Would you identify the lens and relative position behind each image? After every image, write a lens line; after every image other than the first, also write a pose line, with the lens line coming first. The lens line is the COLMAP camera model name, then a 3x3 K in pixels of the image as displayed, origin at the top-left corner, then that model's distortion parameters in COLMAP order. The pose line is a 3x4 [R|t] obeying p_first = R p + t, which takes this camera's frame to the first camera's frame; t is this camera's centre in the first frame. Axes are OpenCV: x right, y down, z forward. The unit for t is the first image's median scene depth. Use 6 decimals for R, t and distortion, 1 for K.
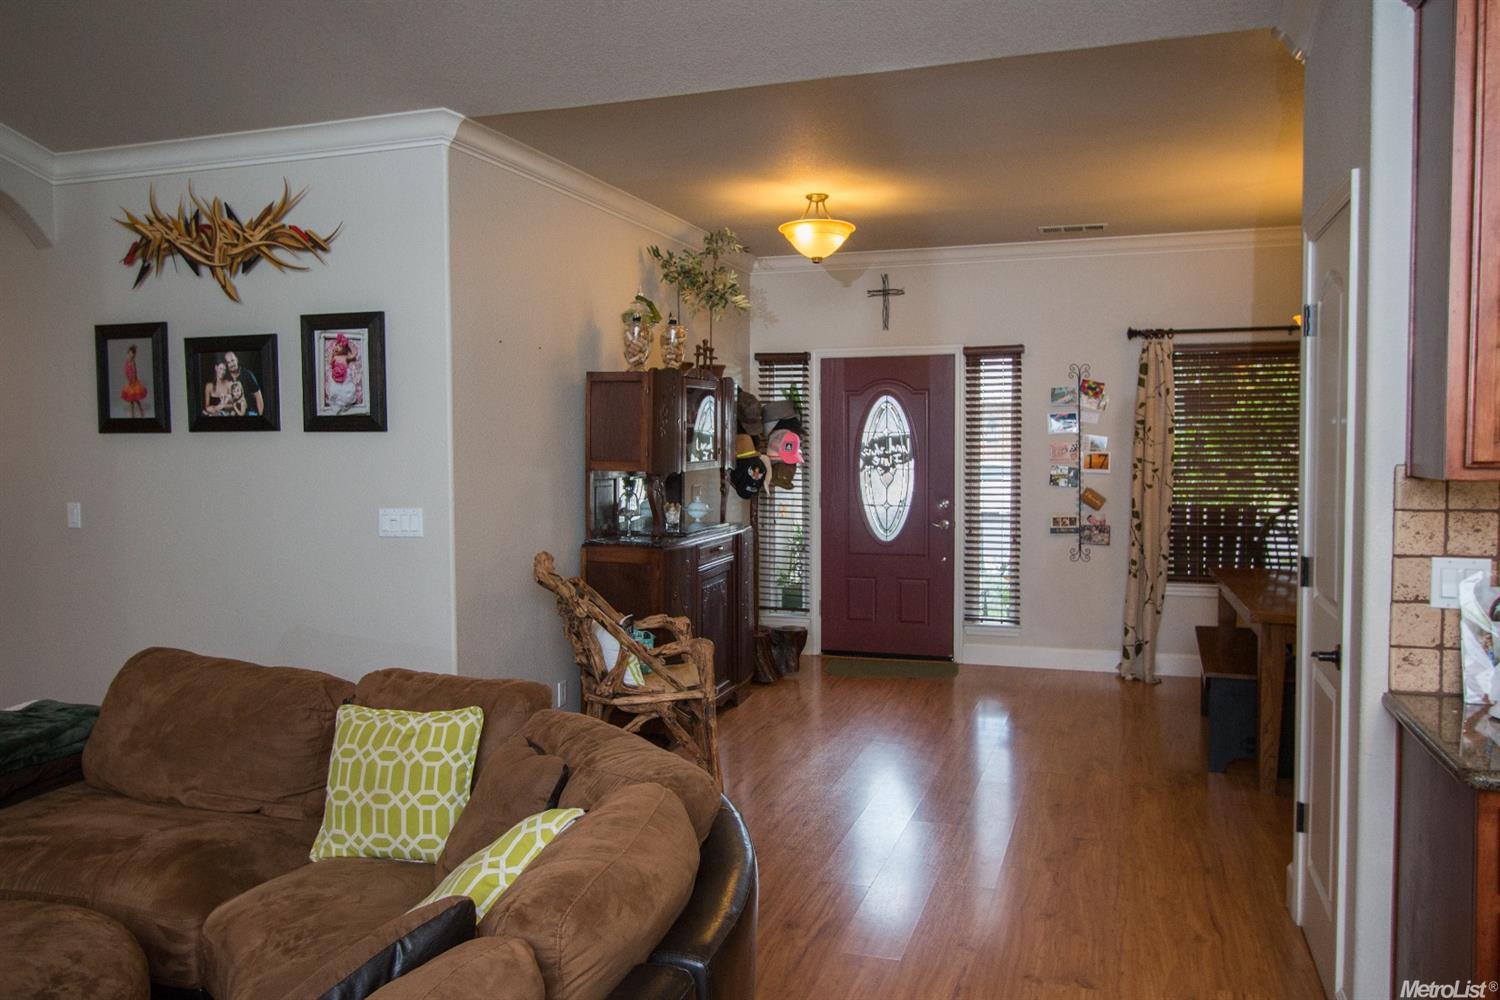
lens RADIAL K [[1111.7, 0, 740.2], [0, 1111.7, 498.7], [0, 0, 1]] dist [-0.002376, 0.005952]
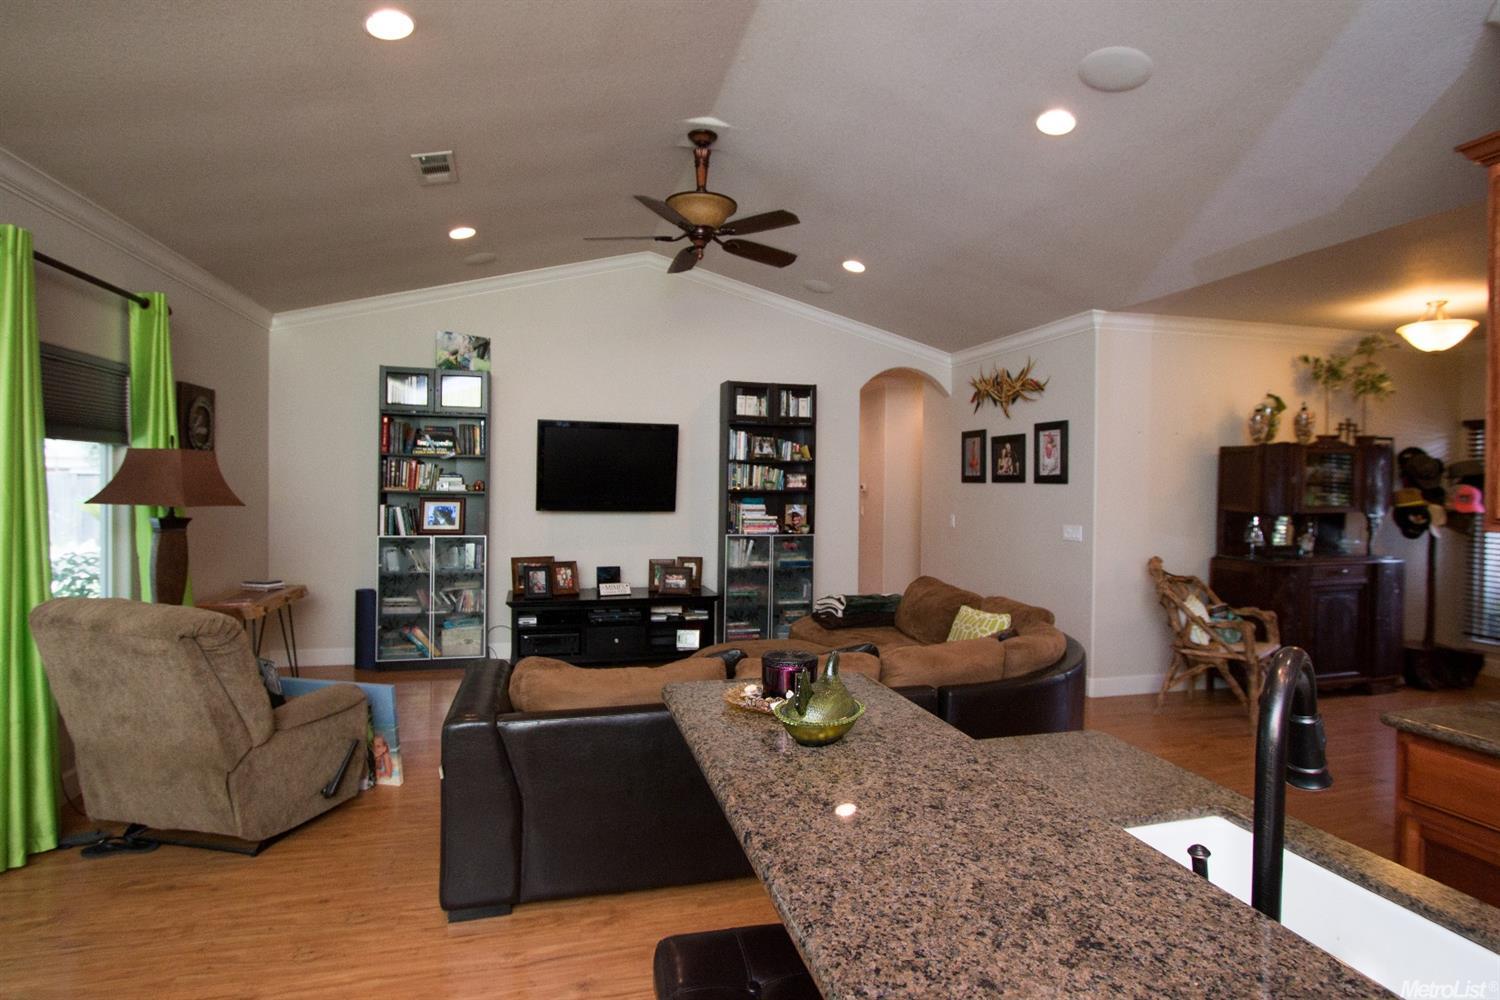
lens RADIAL K [[760.7, 0, 747.6], [0, 760.7, 496.5], [0, 0, 1]] dist [-0.011229, 0.000425]
pose [[0.557422, 0.026204, -0.829816, 0.421985], [-0.055542, 0.998440, -0.005781, -0.001530], [0.828369, 0.049313, 0.558008, -0.151857]]
